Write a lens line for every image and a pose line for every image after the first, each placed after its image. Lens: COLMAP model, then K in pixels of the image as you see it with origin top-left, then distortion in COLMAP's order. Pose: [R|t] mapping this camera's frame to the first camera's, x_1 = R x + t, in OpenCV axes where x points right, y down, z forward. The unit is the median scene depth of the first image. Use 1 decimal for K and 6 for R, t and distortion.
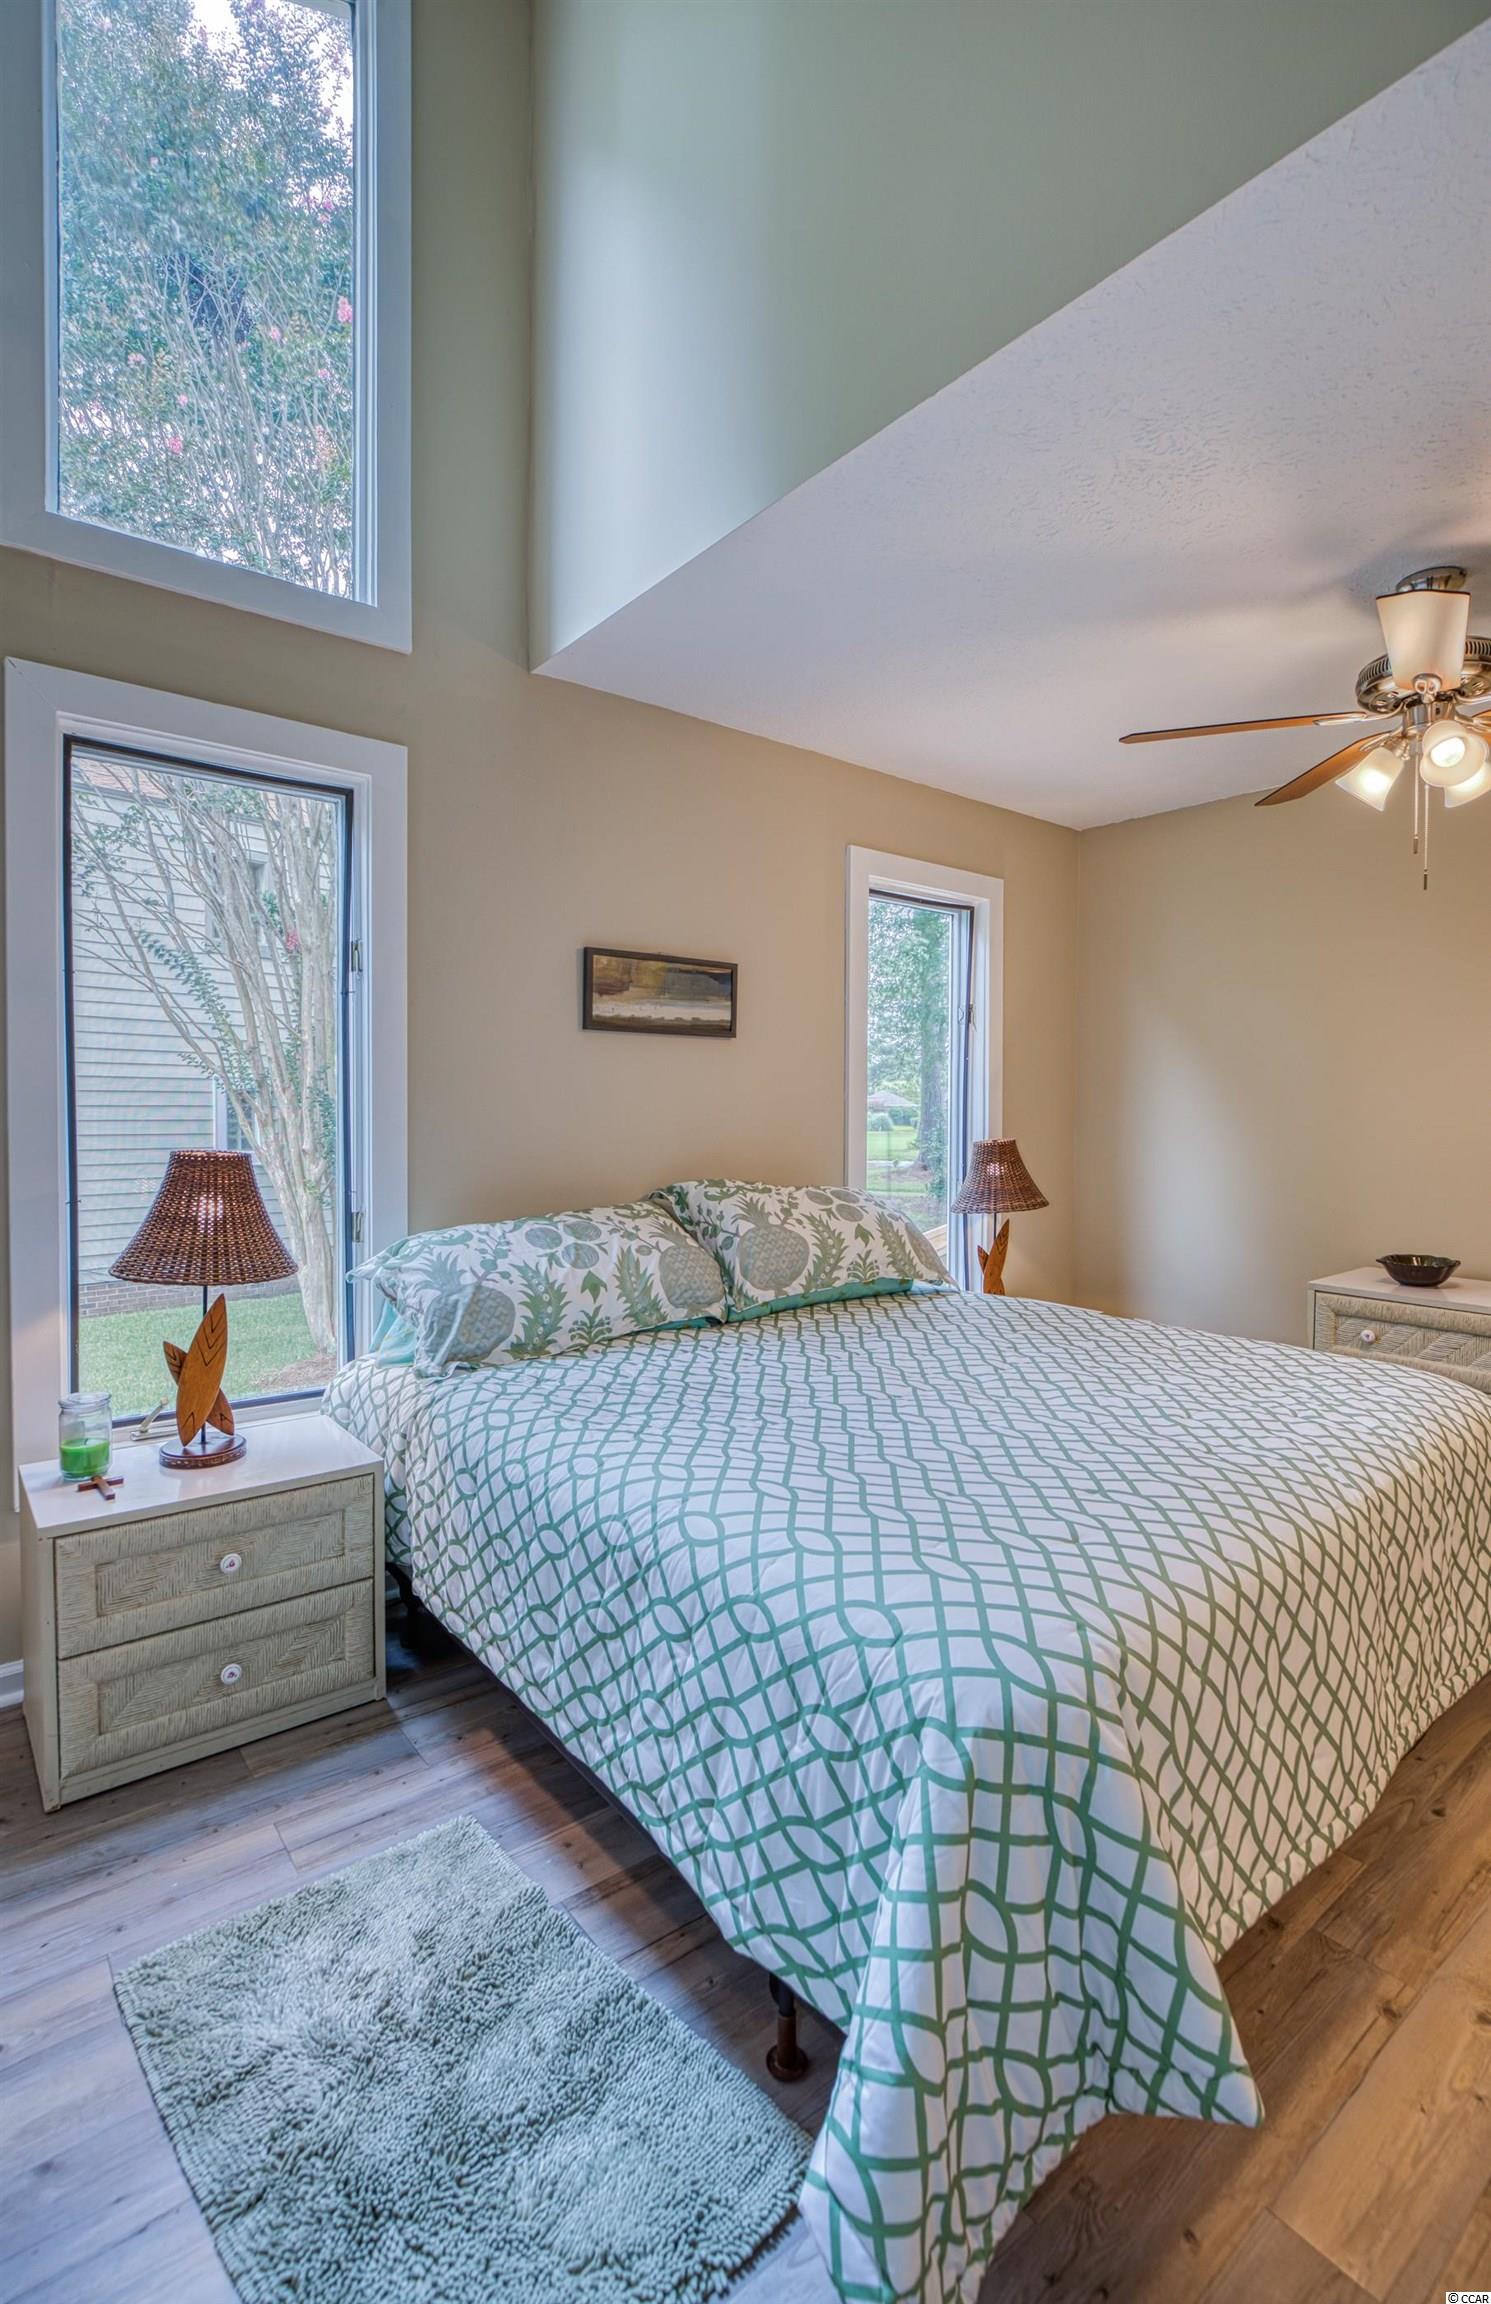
lens RADIAL K [[1063.3, 0, 742.1], [0, 1063.3, 1135.8], [0, 0, 1]] dist [-0.029610, 0.006754]
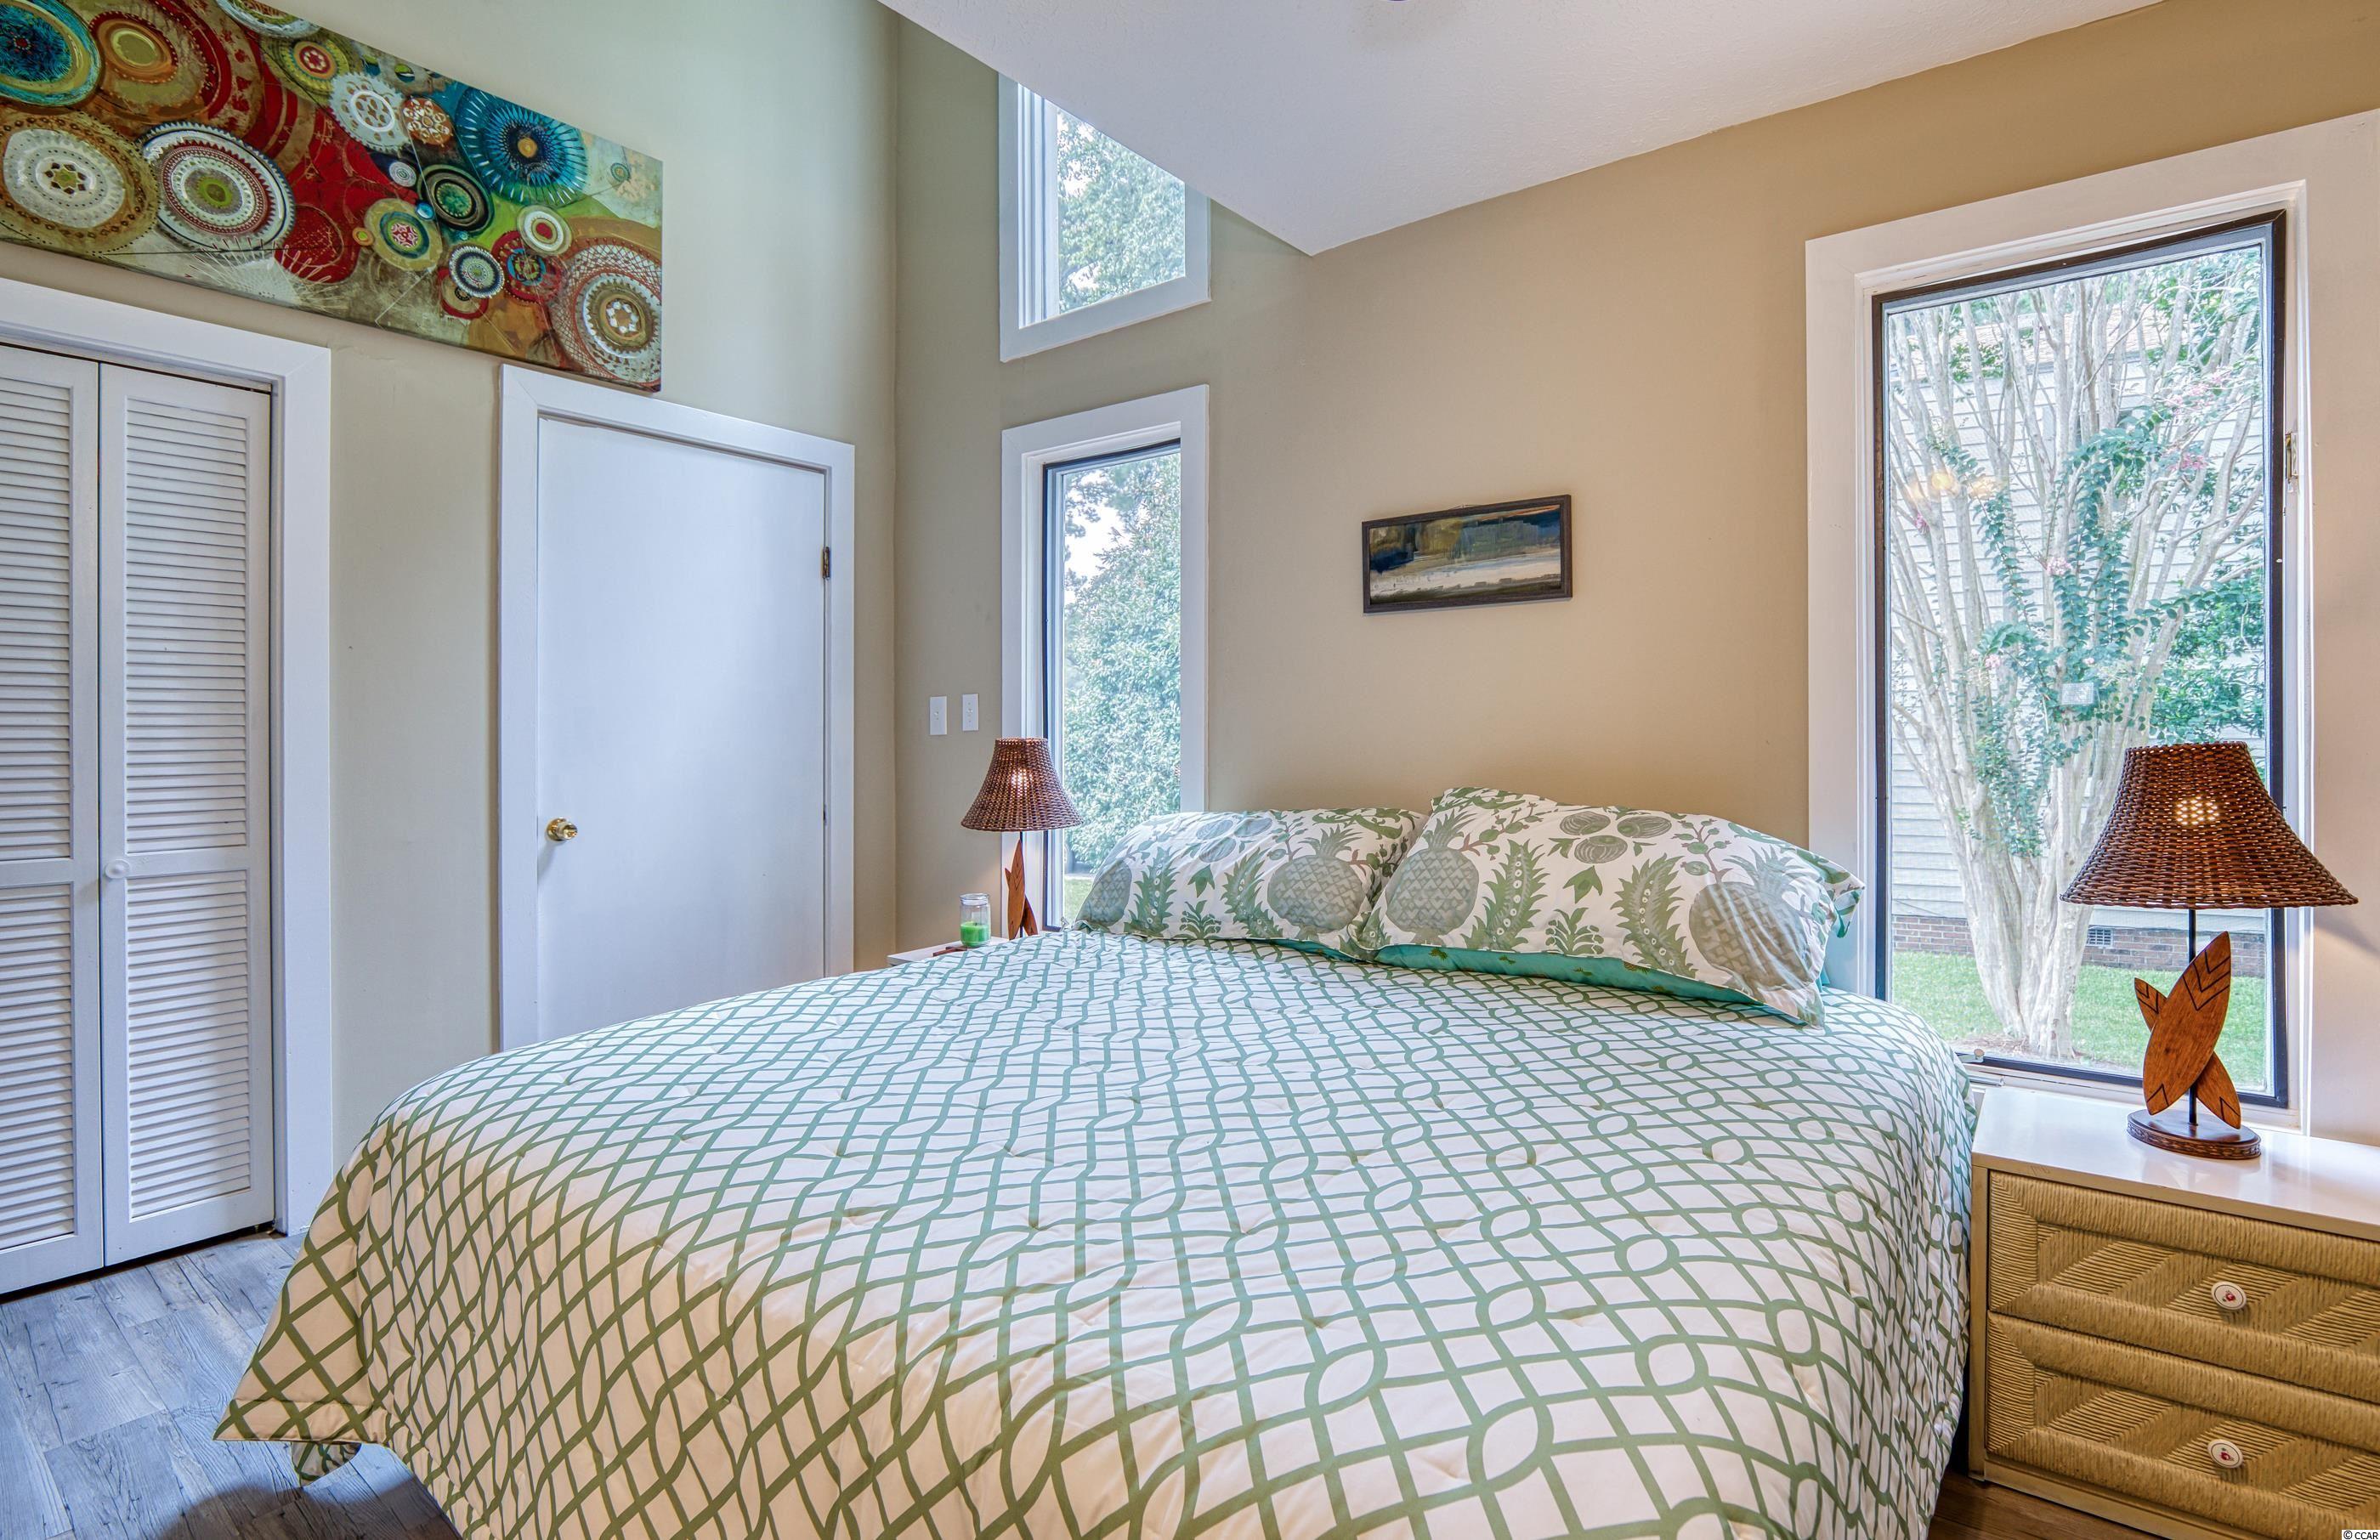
lens RADIAL K [[1123.3, 0, 1218.8], [0, 1123.3, 730.9], [0, 0, 1]] dist [-0.025814, 0.000562]
pose [[0.243085, -0.010801, -0.969945, 0.742602], [-0.017846, 0.999719, -0.015605, 0.016726], [0.969841, 0.021103, 0.242824, 0.647820]]
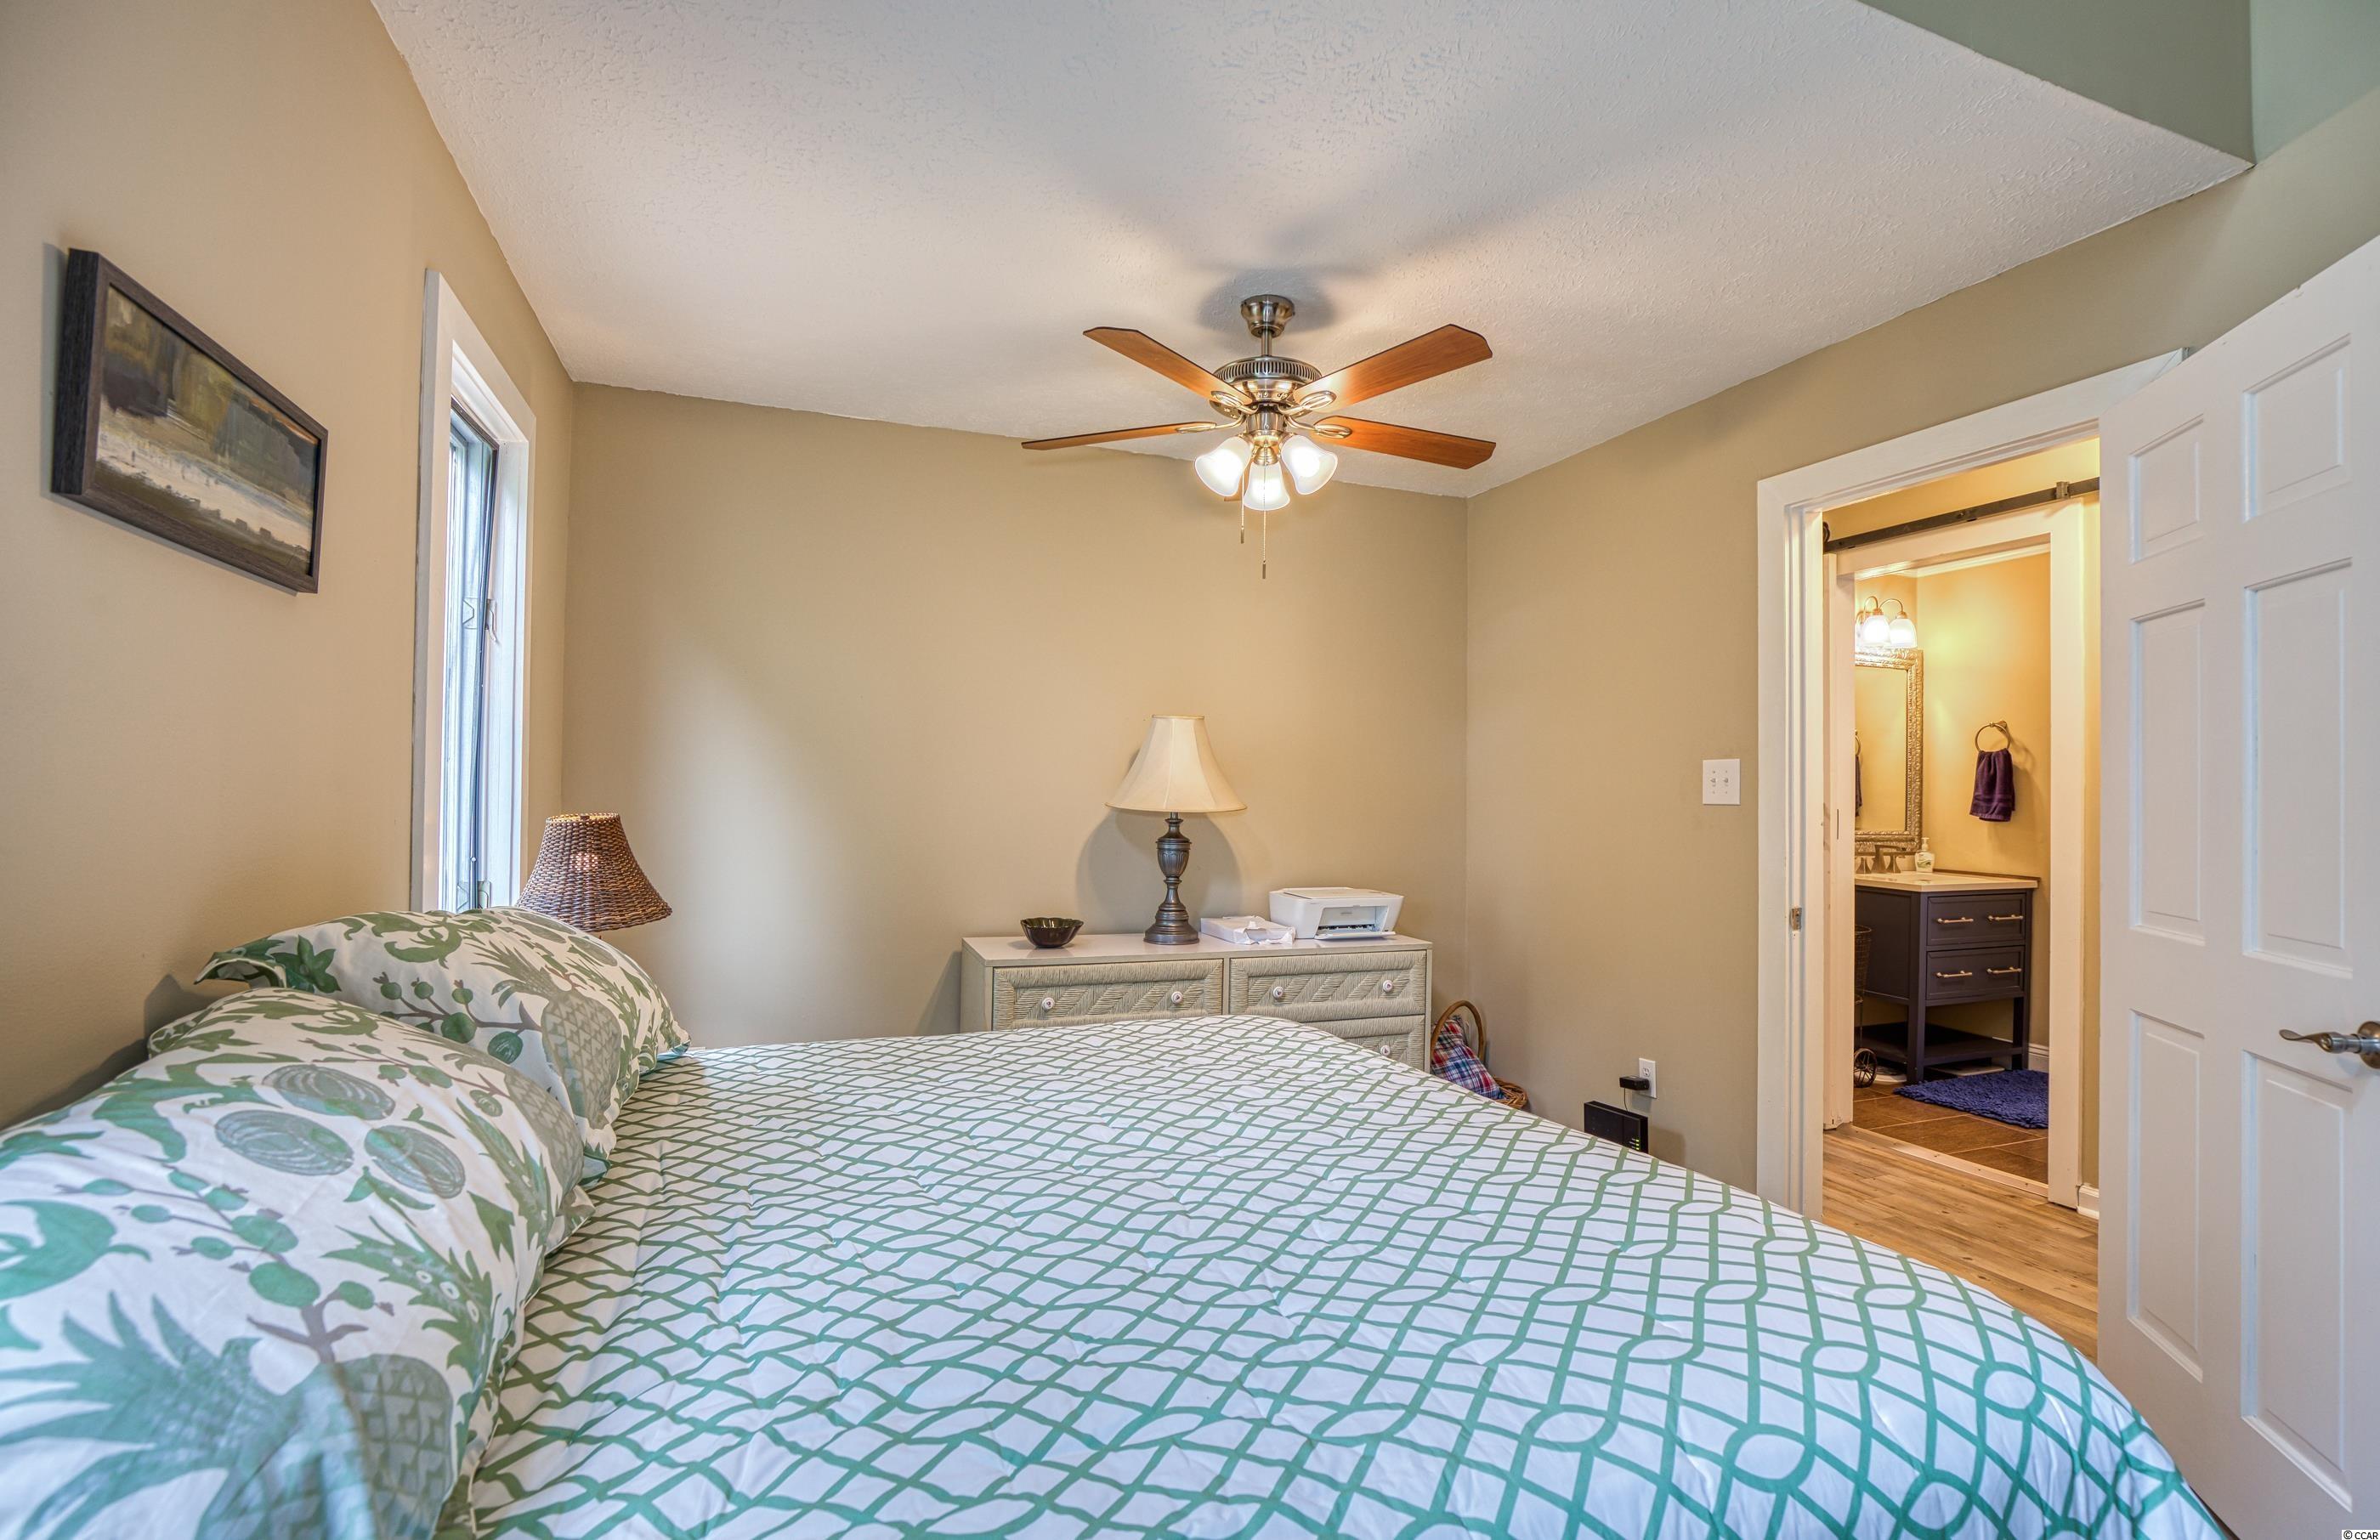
lens RADIAL K [[1083.2, 0, 1204.9], [0, 1083.2, 779.4], [0, 0, 1]] dist [-0.028672, 0.006516]
pose [[0.295684, 0.014389, 0.955177, -0.356840], [0.013640, 0.999721, -0.019282, -0.000894], [-0.955188, 0.018730, 0.295406, 0.568609]]
